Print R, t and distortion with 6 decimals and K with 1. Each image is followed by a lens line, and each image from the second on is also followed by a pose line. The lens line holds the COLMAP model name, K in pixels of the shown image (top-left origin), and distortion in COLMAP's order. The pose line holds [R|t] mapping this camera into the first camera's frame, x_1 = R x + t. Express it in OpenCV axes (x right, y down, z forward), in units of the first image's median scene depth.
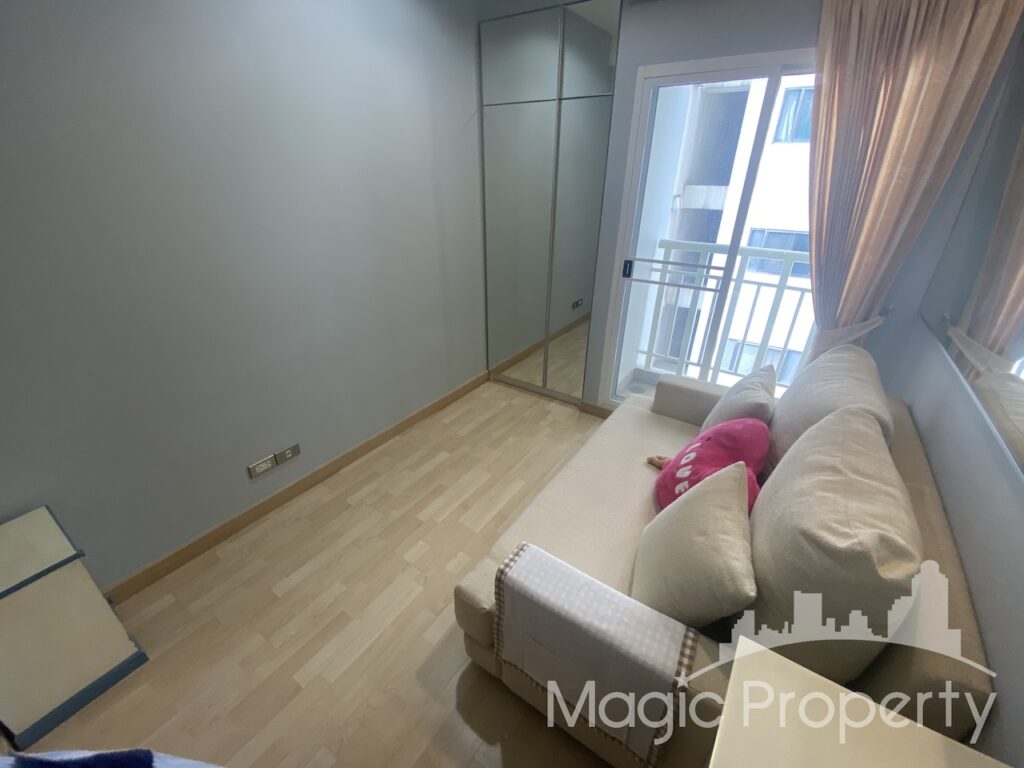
lens RADIAL K [[411.5, 0, 512.0], [0, 411.5, 382.2], [0, 0, 1]] dist [0.026167, -0.021197]
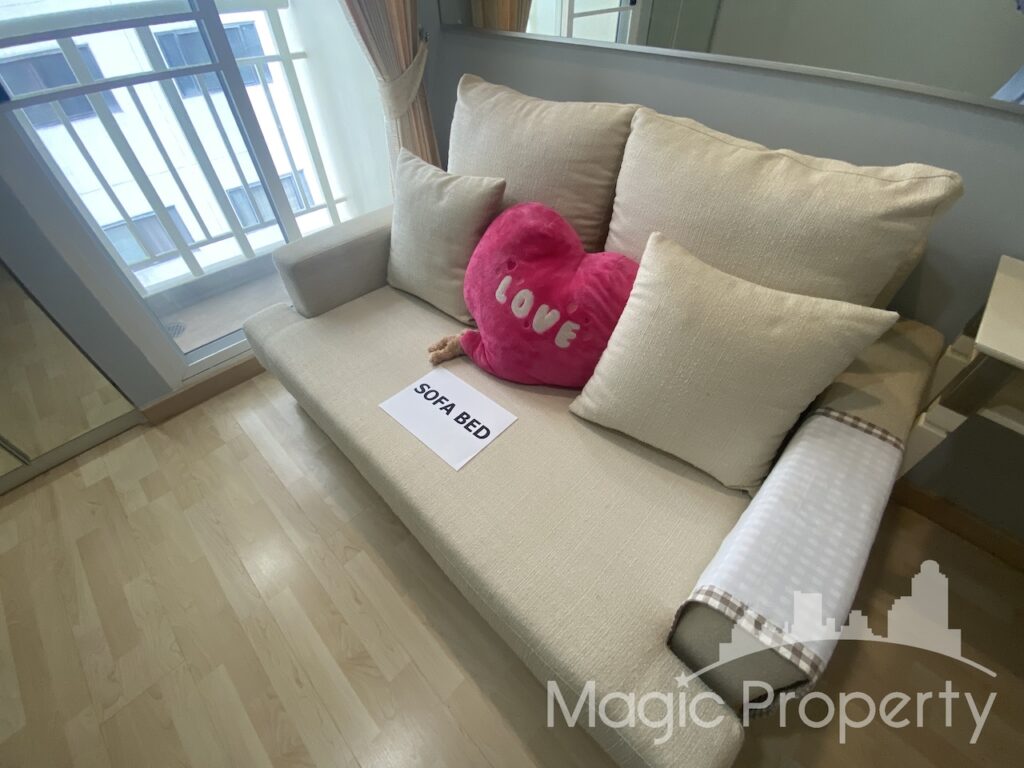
lens RADIAL K [[411.5, 0, 512.0], [0, 411.5, 382.2], [0, 0, 1]] dist [0.026167, -0.021197]
pose [[0.174673, -0.711845, 0.680269, -0.085231], [0.451408, 0.671901, 0.587180, -0.089928], [-0.875054, 0.204515, 0.438696, 0.522557]]
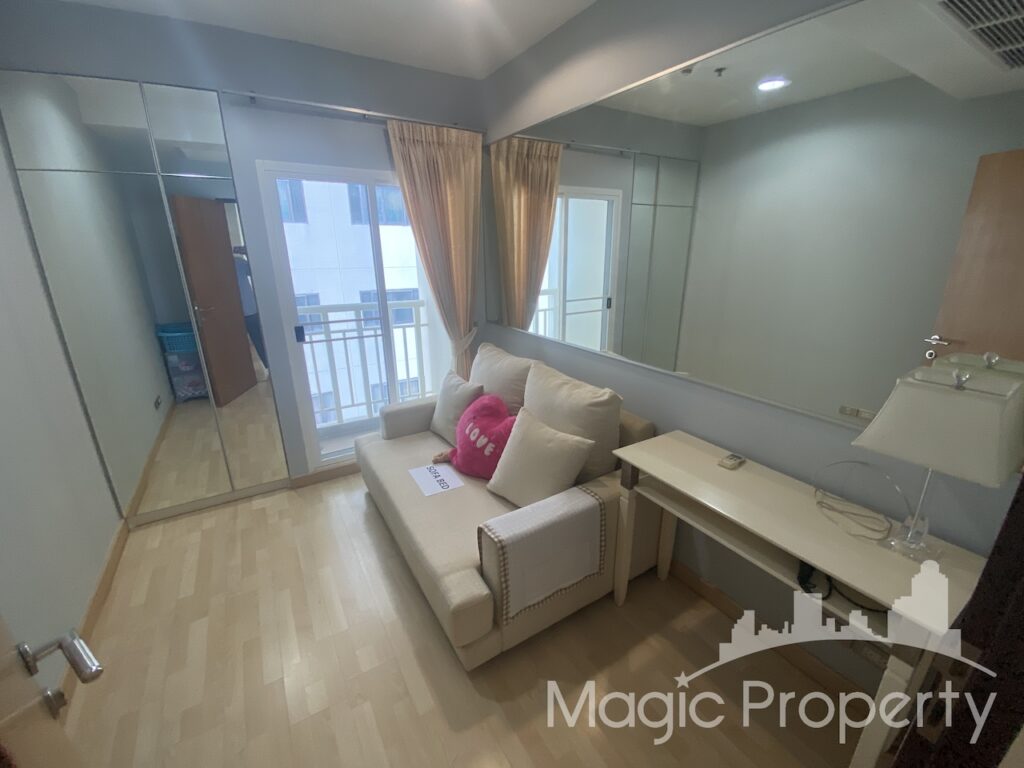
lens RADIAL K [[411.5, 0, 512.0], [0, 411.5, 382.2], [0, 0, 1]] dist [0.026167, -0.021197]
pose [[0.406213, -0.290125, 0.866497, -0.502627], [0.417672, 0.902355, 0.106327, -0.056100], [-0.812736, 0.318721, 0.487726, 0.091452]]
